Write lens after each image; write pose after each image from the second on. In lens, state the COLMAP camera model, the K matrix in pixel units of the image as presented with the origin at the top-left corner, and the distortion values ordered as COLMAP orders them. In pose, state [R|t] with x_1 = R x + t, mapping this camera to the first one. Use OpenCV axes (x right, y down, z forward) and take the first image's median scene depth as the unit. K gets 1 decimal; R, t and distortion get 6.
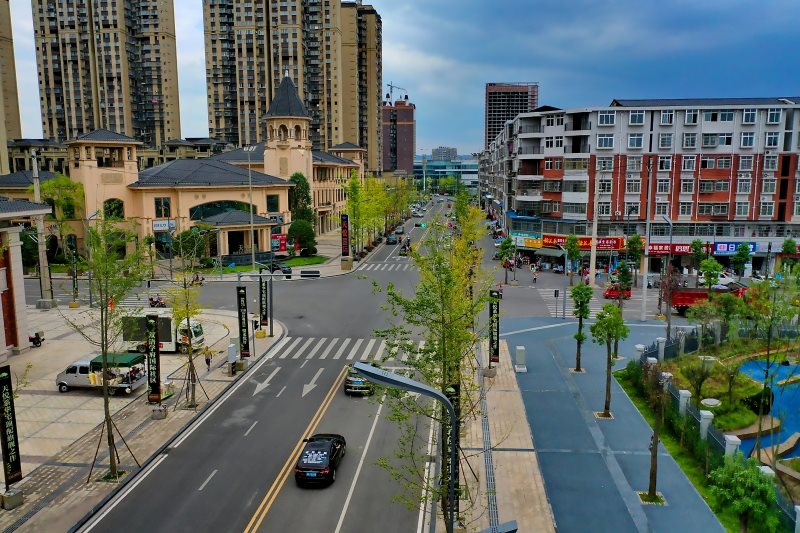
lens RADIAL K [[634.3, 0, 403.2], [0, 634.3, 266.7], [0, 0, 1]] dist [0.012807, 0.004784]
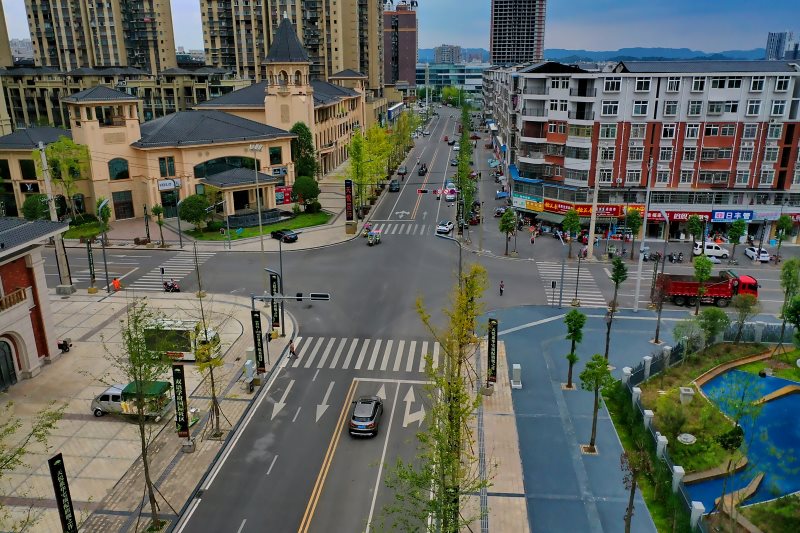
lens RADIAL K [[634.3, 0, 403.2], [0, 634.3, 266.7], [0, 0, 1]] dist [0.012807, 0.004784]
pose [[0.999993, -0.001964, -0.003280, -0.001998], [0.002454, 0.987618, 0.156856, -0.108632], [0.002931, -0.156863, 0.987616, -0.019831]]
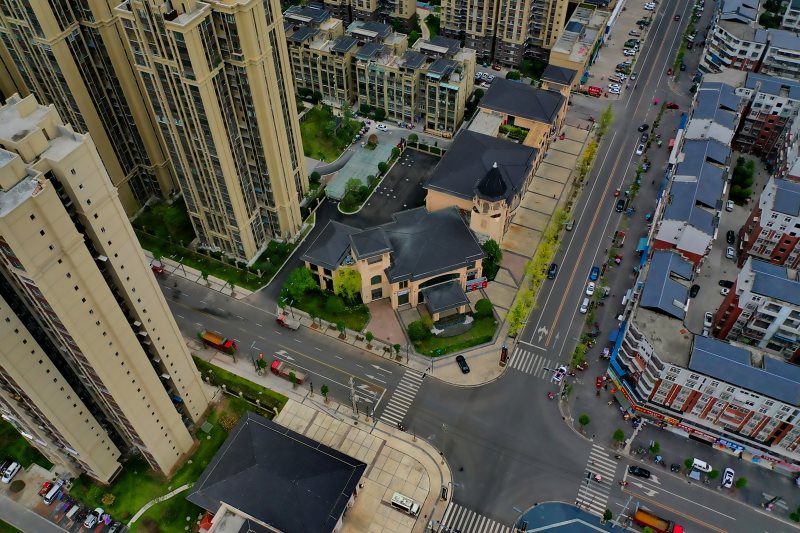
lens RADIAL K [[634.3, 0, 403.2], [0, 634.3, 266.7], [0, 0, 1]] dist [0.012807, 0.004784]
pose [[0.941071, 0.246306, -0.231773, -0.007831], [-0.041745, 0.764647, 0.643096, -1.381321], [0.335623, -0.595524, 0.729869, -0.208441]]
